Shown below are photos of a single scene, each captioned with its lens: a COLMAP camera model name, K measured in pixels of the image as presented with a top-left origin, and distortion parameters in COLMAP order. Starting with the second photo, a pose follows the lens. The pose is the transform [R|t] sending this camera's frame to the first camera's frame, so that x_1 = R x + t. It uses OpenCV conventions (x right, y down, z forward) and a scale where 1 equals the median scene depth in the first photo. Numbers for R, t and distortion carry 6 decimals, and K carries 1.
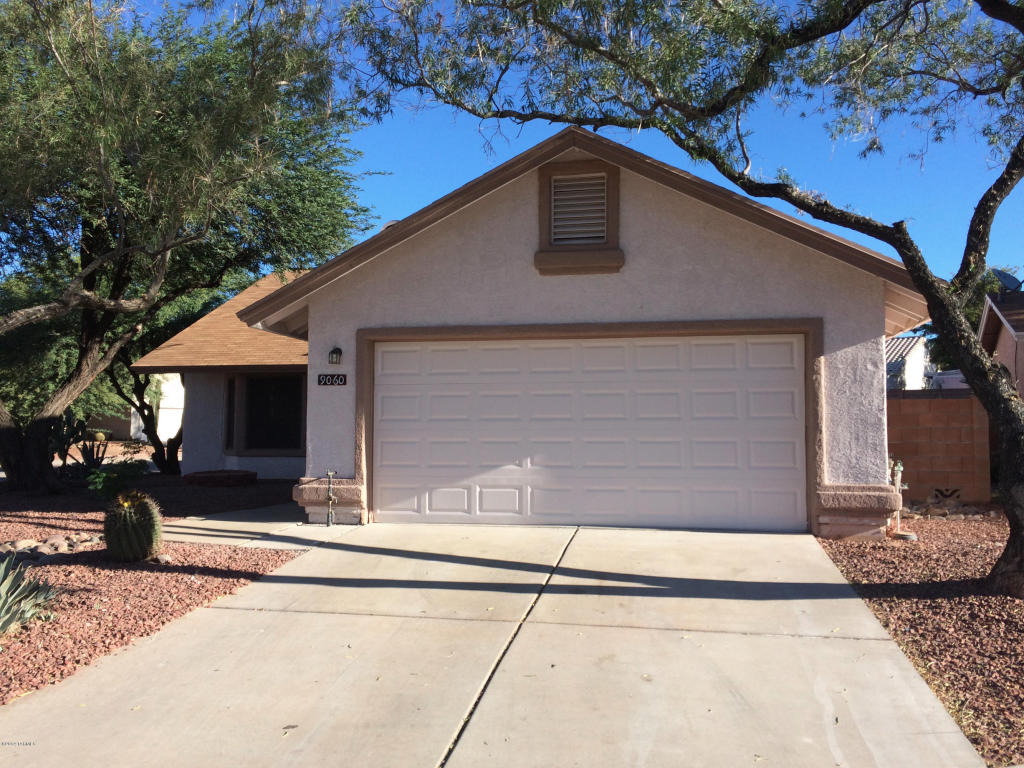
lens RADIAL K [[880.1, 0, 512.5], [0, 880.1, 383.9], [0, 0, 1]] dist [0.063108, -0.081889]
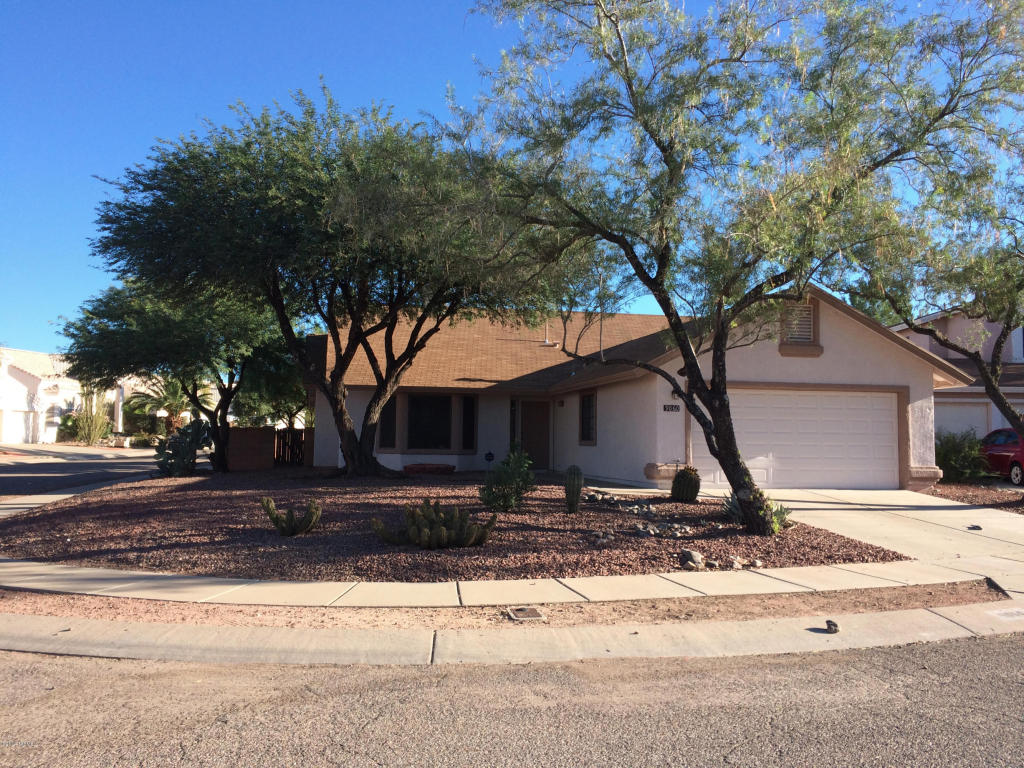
lens RADIAL K [[880.1, 0, 510.9], [0, 880.1, 384.4], [0, 0, 1]] dist [0.063108, -0.081889]
pose [[0.921643, 0.035561, 0.386406, -1.258563], [-0.032252, 0.999367, -0.015043, -0.016402], [-0.386696, 0.001402, 0.922206, -0.537580]]
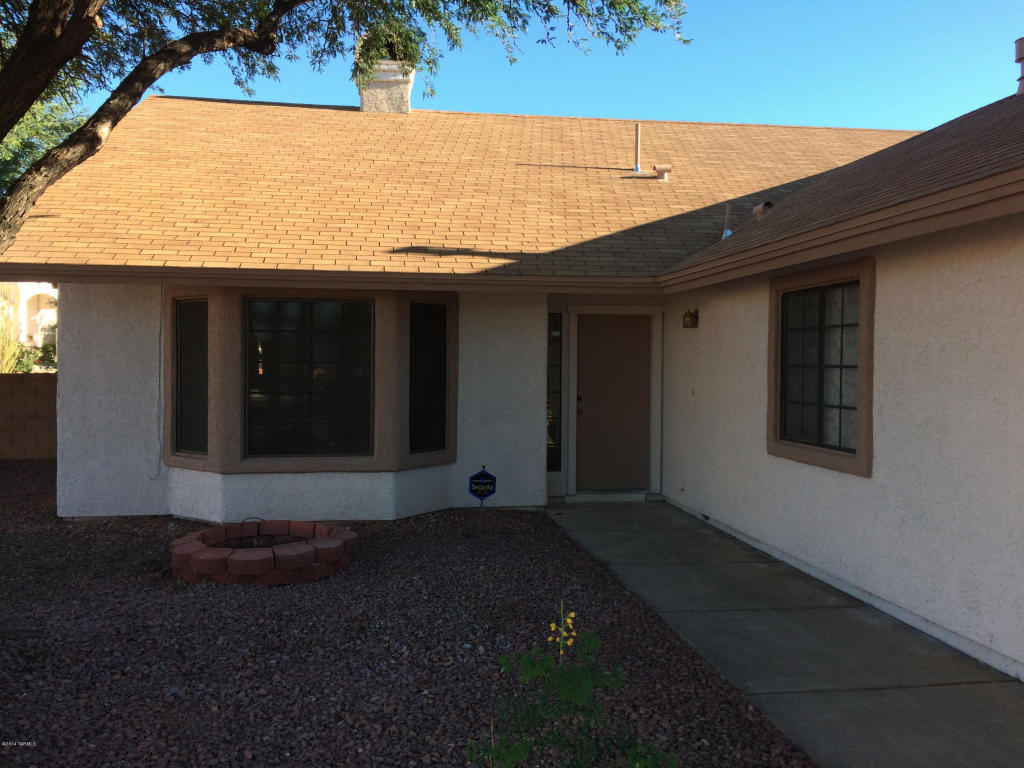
lens RADIAL K [[880.1, 0, 511.6], [0, 880.1, 384.5], [0, 0, 1]] dist [0.063108, -0.081889]
pose [[0.940764, -0.002969, 0.339048, -0.605447], [-0.024739, 0.996695, 0.077374, -0.002634], [-0.338158, -0.081179, 0.937582, 0.995847]]
